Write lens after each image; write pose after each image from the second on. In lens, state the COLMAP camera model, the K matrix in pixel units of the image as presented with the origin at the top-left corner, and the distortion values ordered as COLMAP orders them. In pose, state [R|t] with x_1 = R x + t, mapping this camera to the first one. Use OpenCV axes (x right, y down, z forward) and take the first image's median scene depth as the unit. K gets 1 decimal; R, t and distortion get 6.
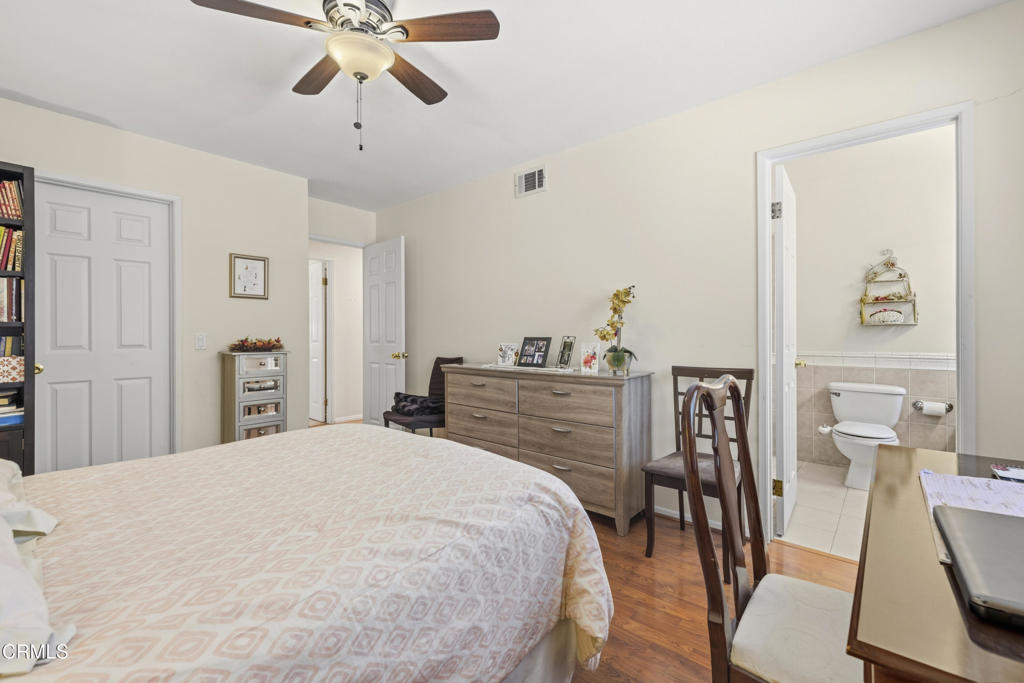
lens RADIAL K [[436.8, 0, 508.1], [0, 436.8, 334.9], [0, 0, 1]] dist [0.001432, 0.000029]
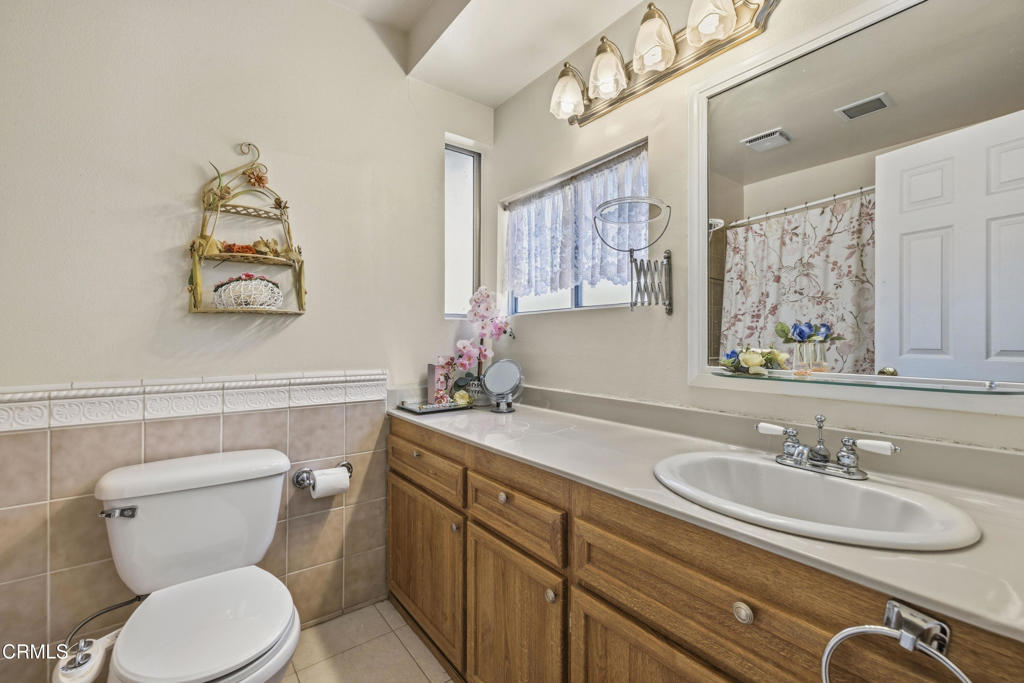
lens RADIAL K [[436.8, 0, 507.6], [0, 436.8, 336.3], [0, 0, 1]] dist [0.001432, 0.000029]
pose [[0.179391, 0.008616, 0.983740, 0.475472], [-0.004747, 0.999958, -0.007892, 0.003190], [-0.983766, -0.003254, 0.179424, 0.656781]]
